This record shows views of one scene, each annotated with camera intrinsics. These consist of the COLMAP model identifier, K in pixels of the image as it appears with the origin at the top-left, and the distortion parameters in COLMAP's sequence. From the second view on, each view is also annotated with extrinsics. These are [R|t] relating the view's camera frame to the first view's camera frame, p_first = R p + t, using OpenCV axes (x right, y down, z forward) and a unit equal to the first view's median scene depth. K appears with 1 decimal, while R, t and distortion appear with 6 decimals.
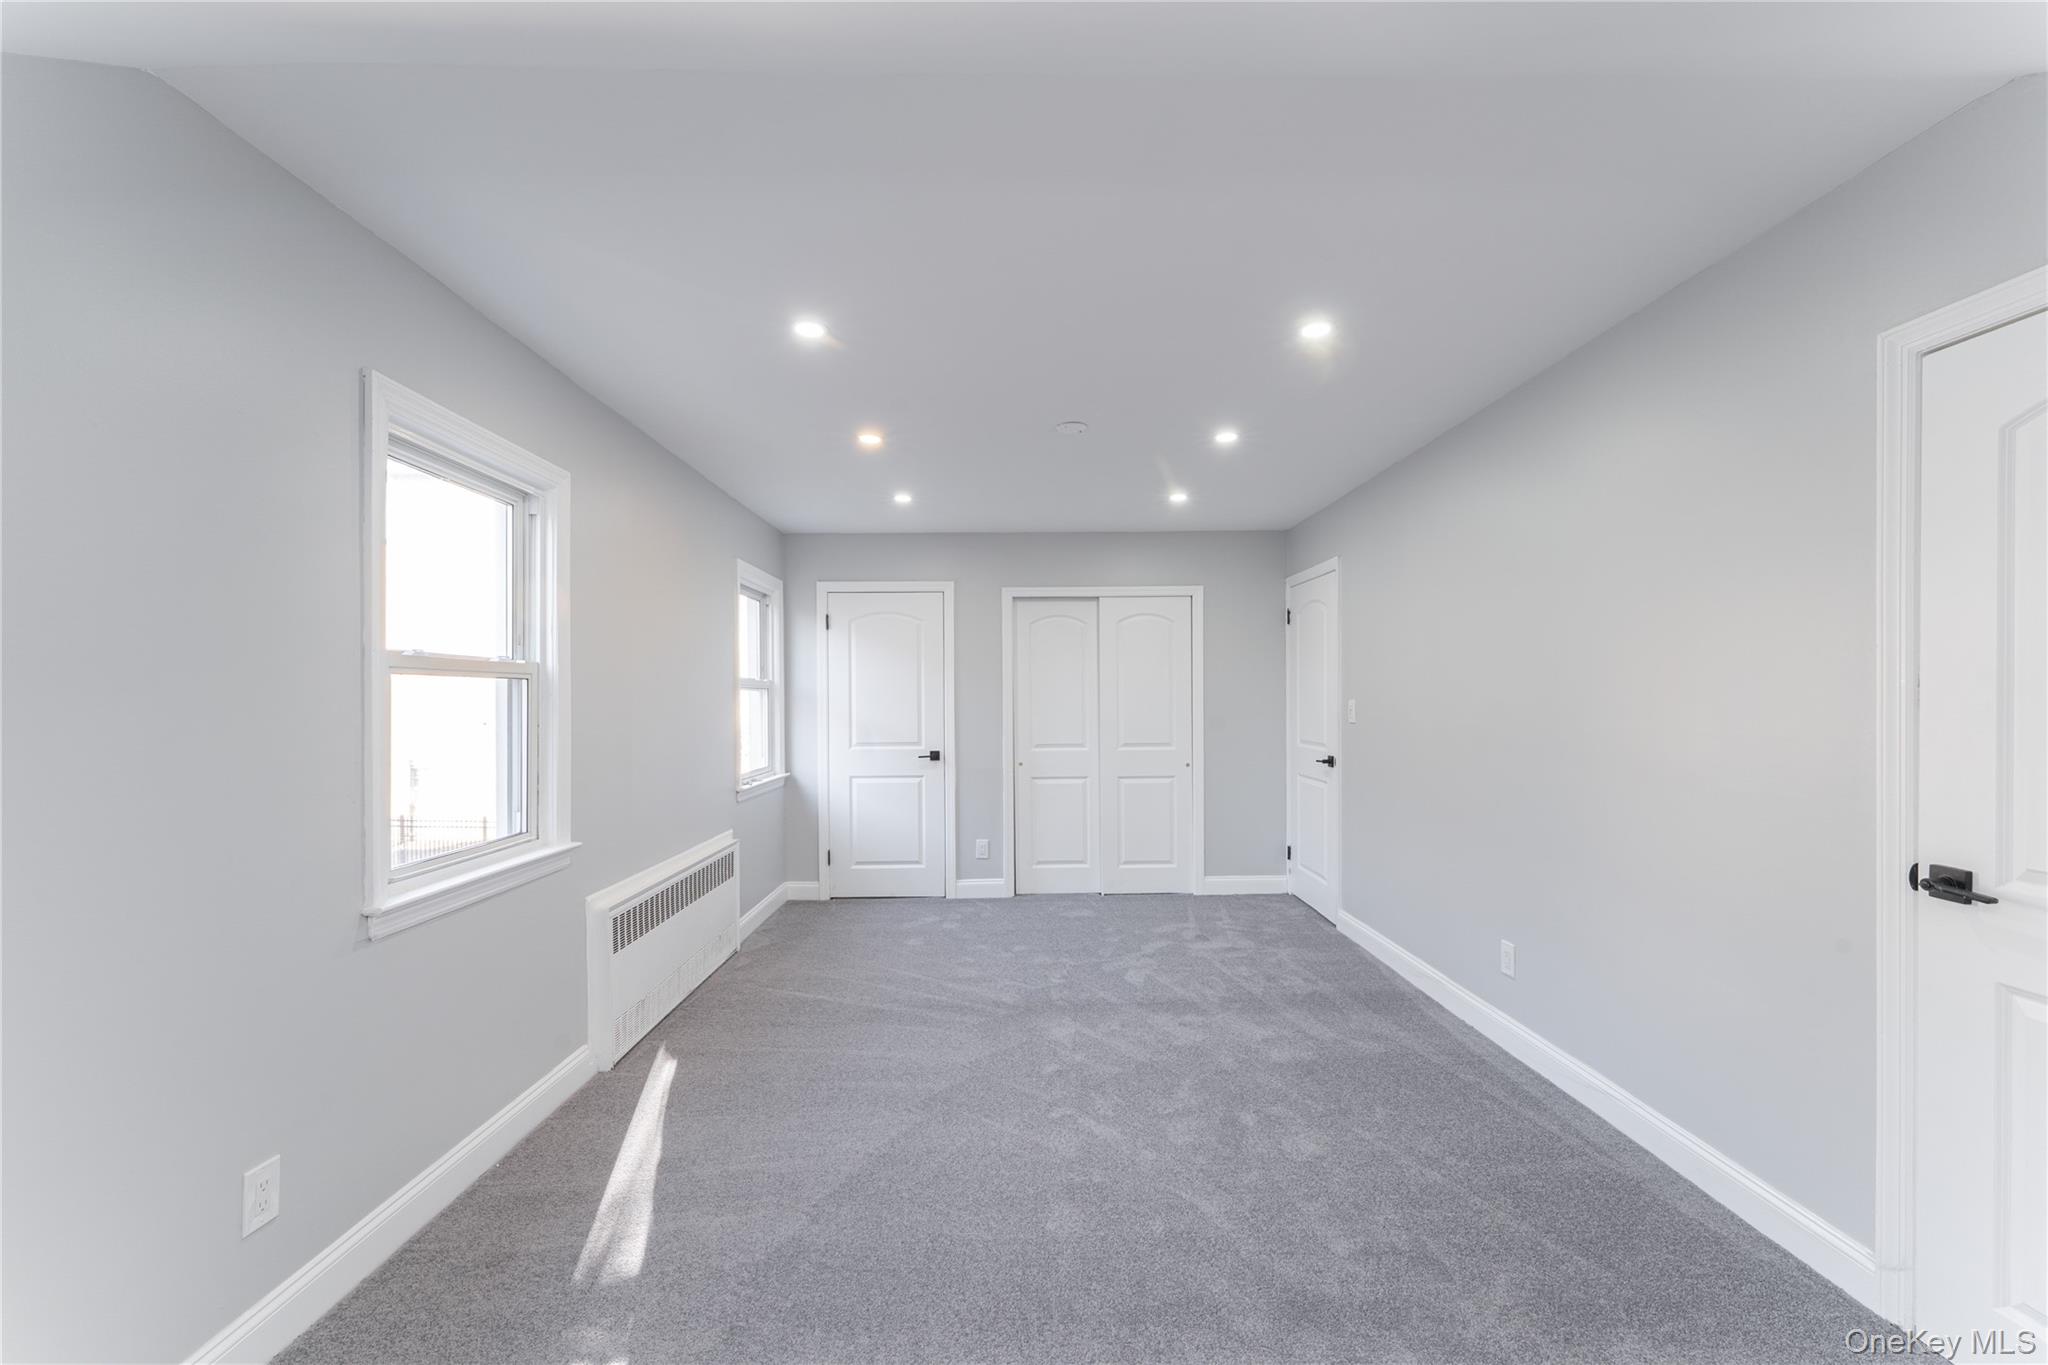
lens RADIAL K [[825.6, 0, 1026.5], [0, 825.6, 693.8], [0, 0, 1]] dist [0.000389, -0.003298]
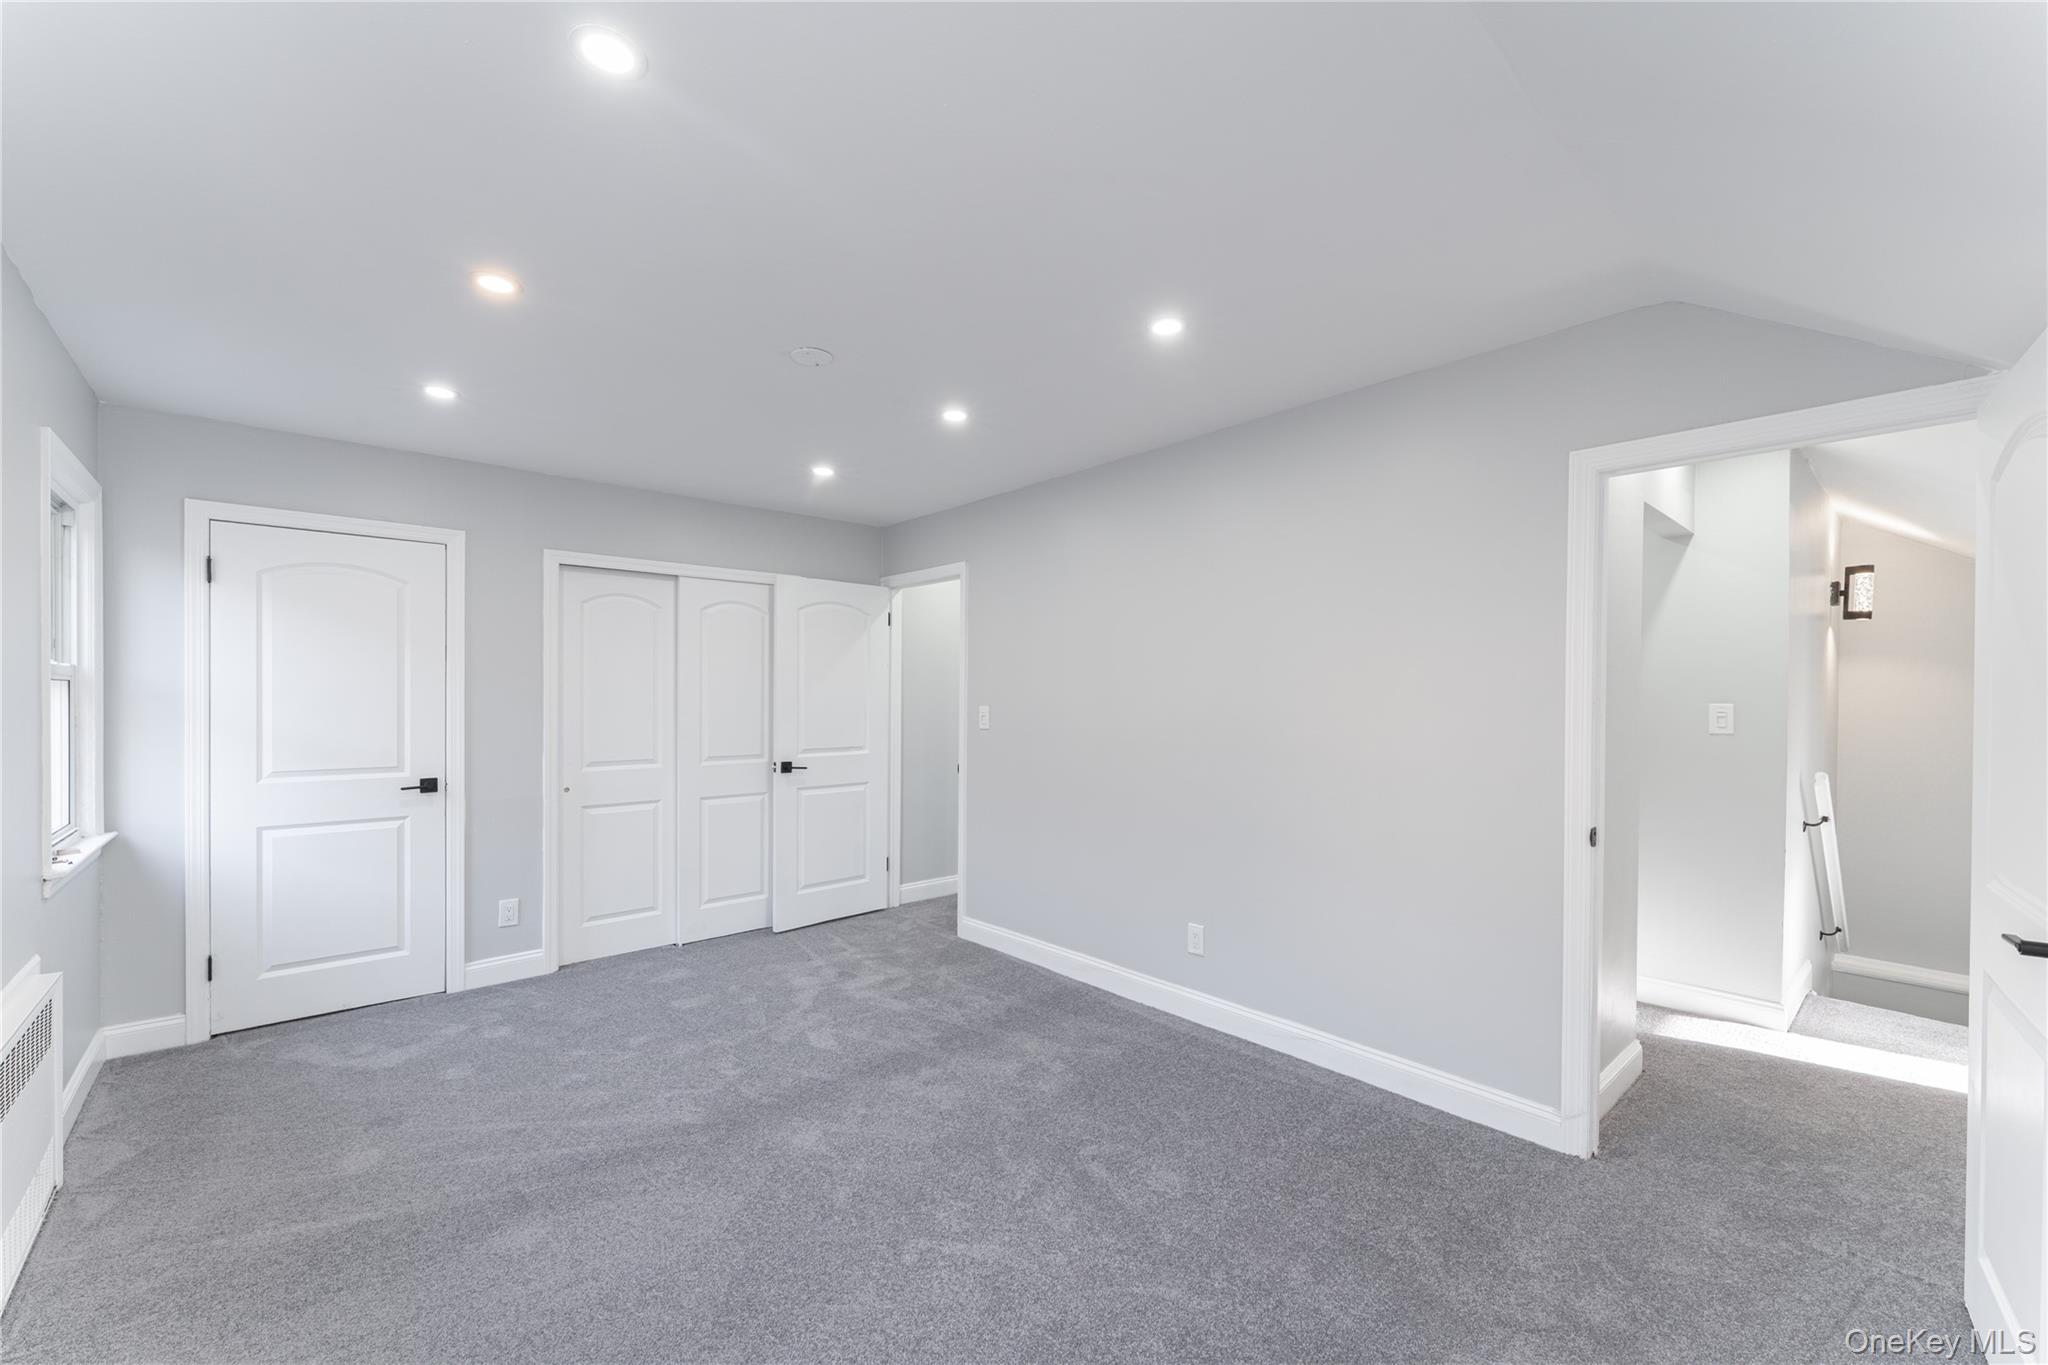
lens RADIAL K [[825.6, 0, 1023.7], [0, 825.6, 692.4], [0, 0, 1]] dist [0.000389, -0.003298]
pose [[0.753901, 0.014741, 0.656823, -0.220057], [-0.013007, 0.999887, -0.007512, -0.002476], [-0.656860, -0.002880, 0.754007, 0.201504]]
